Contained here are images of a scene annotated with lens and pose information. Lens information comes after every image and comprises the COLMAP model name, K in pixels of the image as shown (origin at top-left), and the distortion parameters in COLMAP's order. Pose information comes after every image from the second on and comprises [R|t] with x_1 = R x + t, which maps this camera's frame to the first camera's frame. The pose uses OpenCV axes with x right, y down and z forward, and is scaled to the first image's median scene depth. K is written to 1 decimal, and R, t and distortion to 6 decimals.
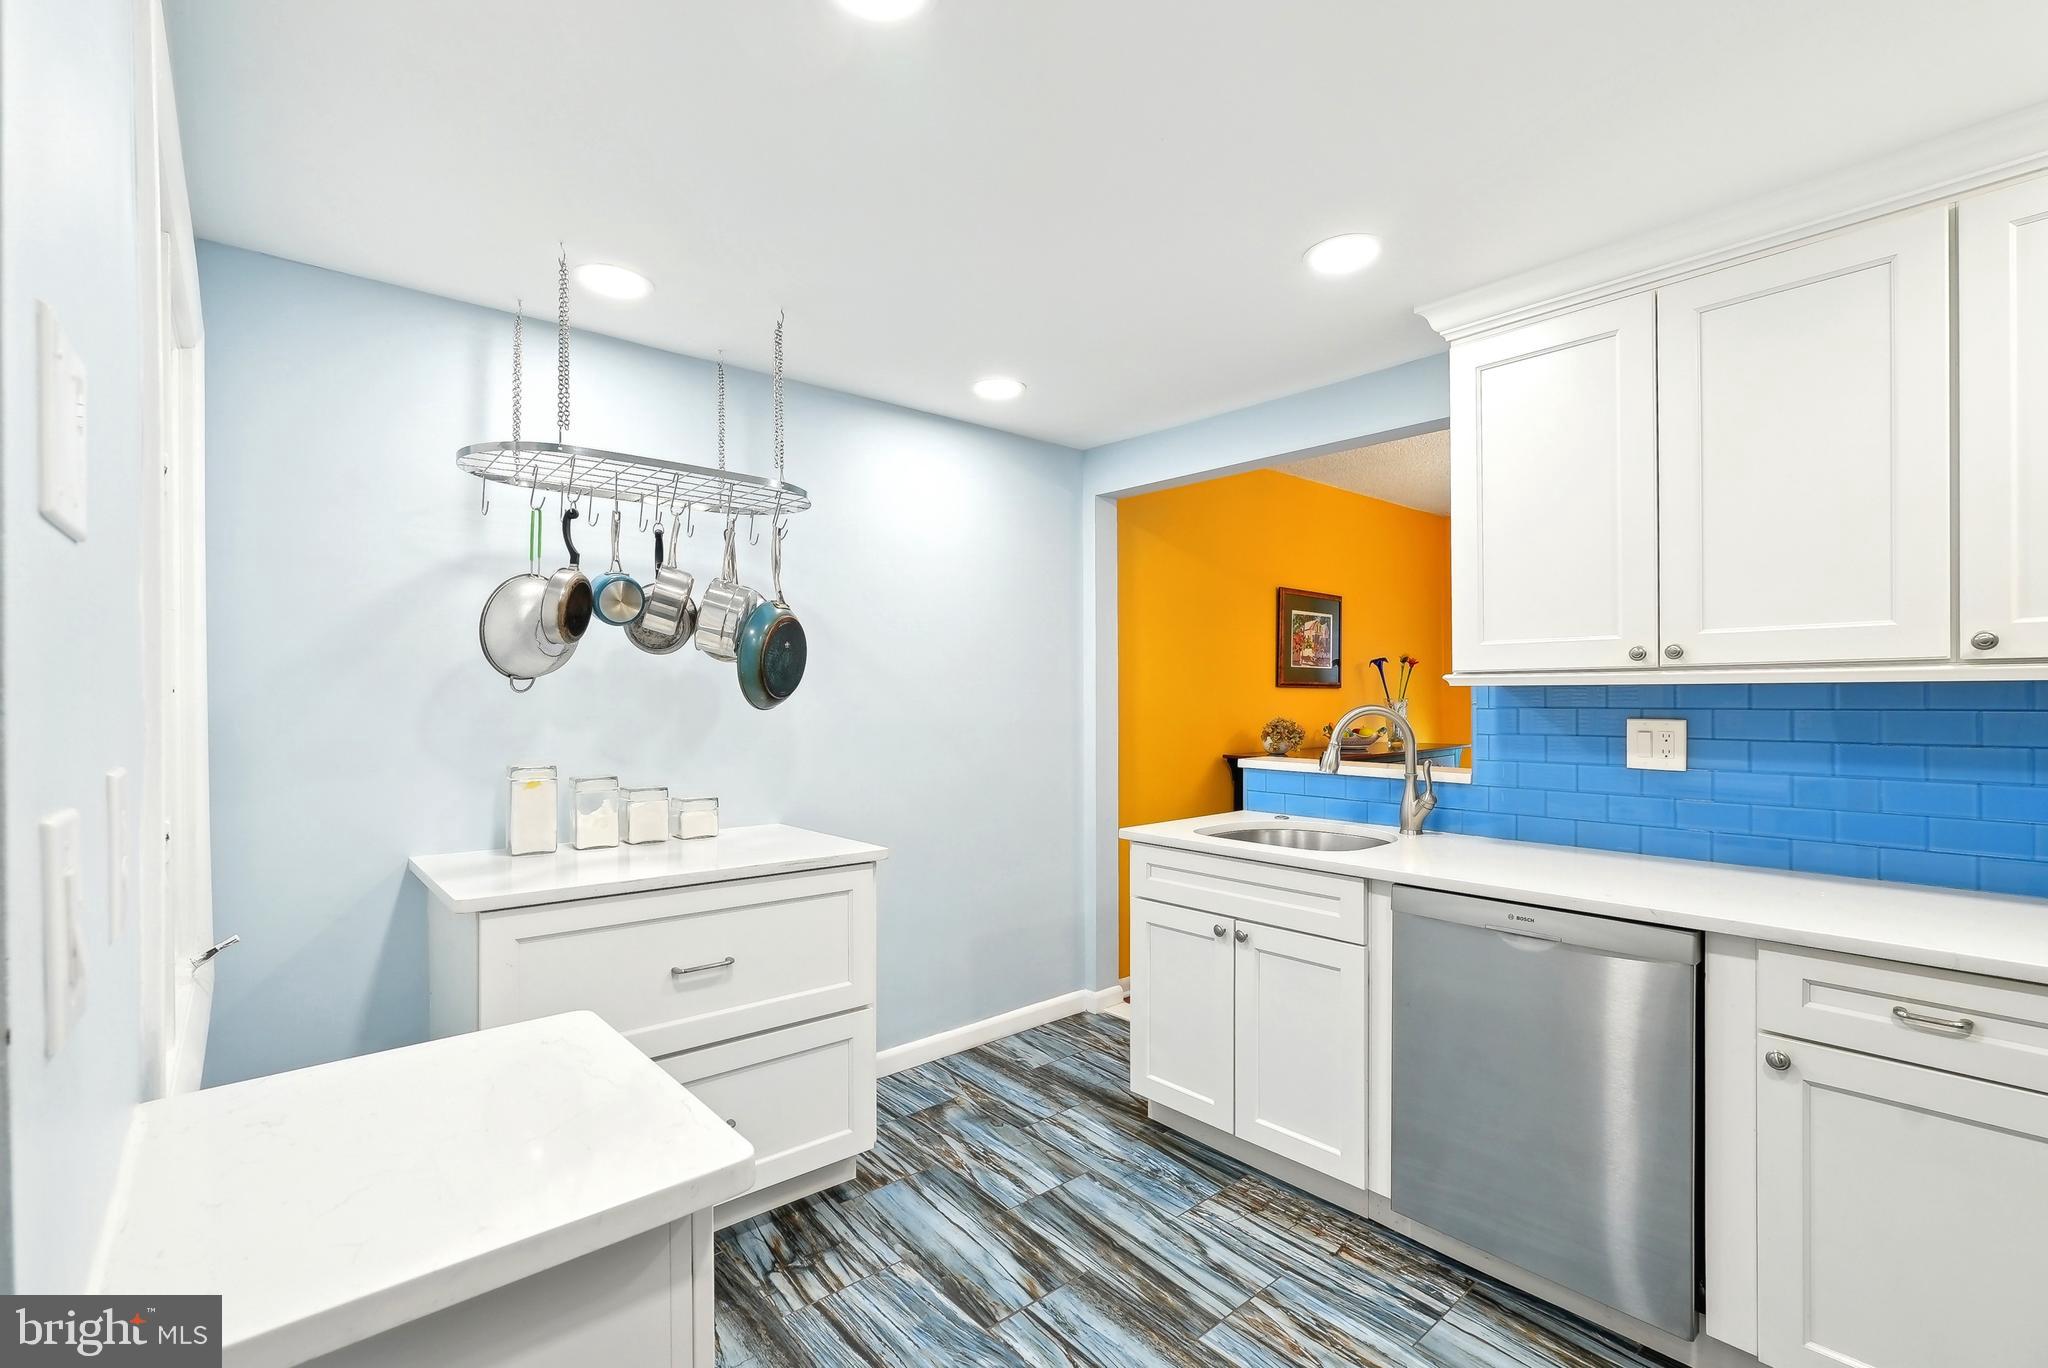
lens RADIAL K [[901.4, 0, 1026.7], [0, 901.4, 694.7], [0, 0, 1]] dist [-0.016098, 0.000363]
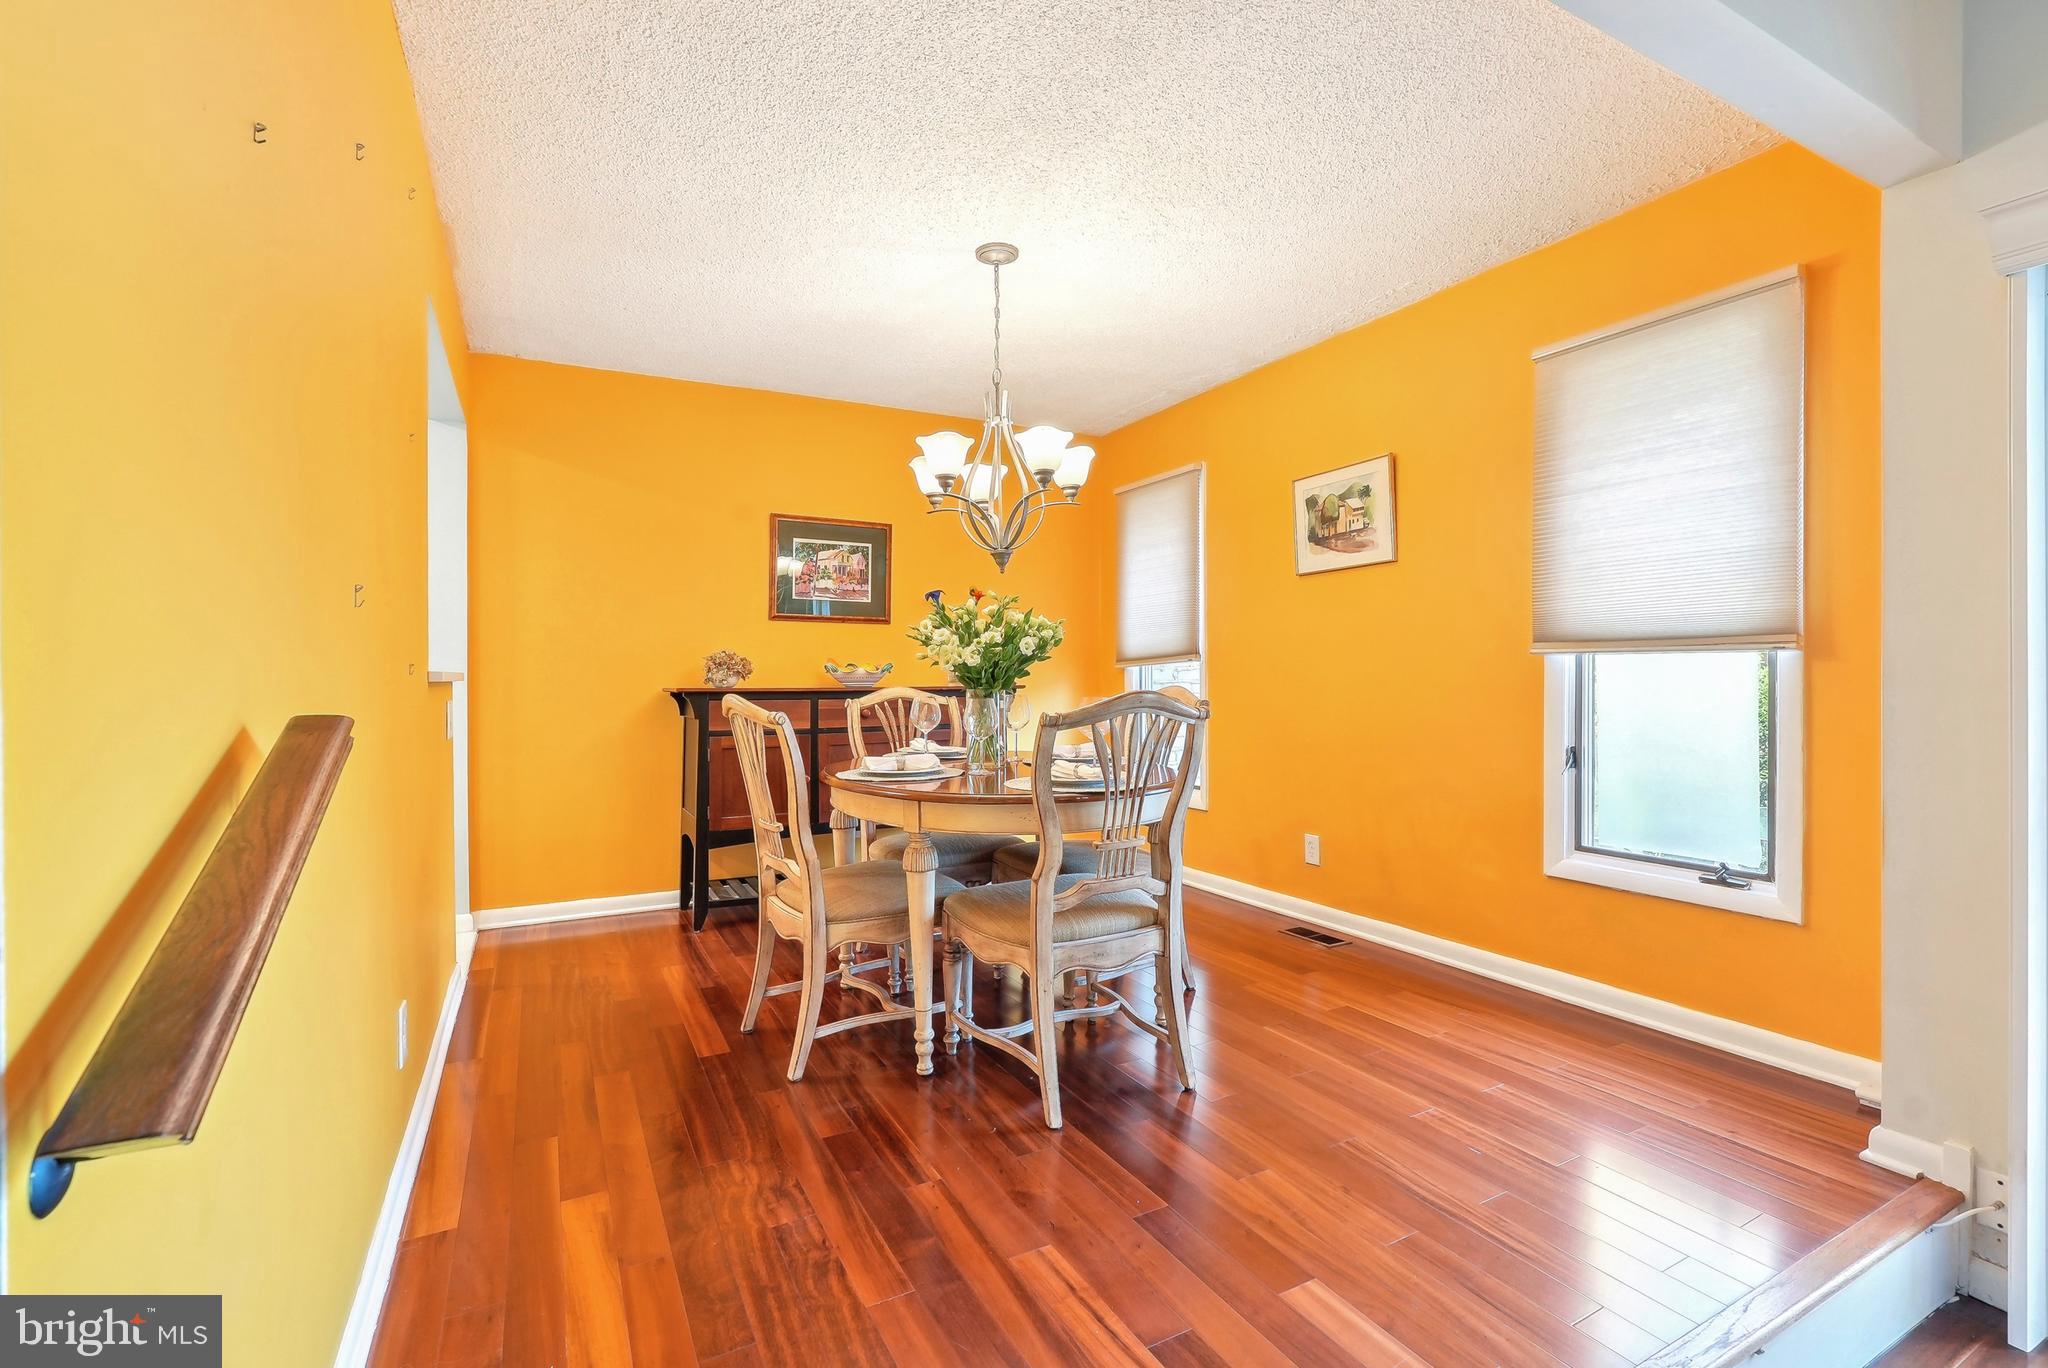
lens RADIAL K [[908.6, 0, 1028.2], [0, 908.6, 680.1], [0, 0, 1]] dist [-0.016334, 0.008120]
pose [[0.978045, 0.000992, -0.208392, 1.743340], [-0.000127, 0.999991, 0.004162, 0.120825], [0.208394, -0.004044, 0.978037, 0.284514]]
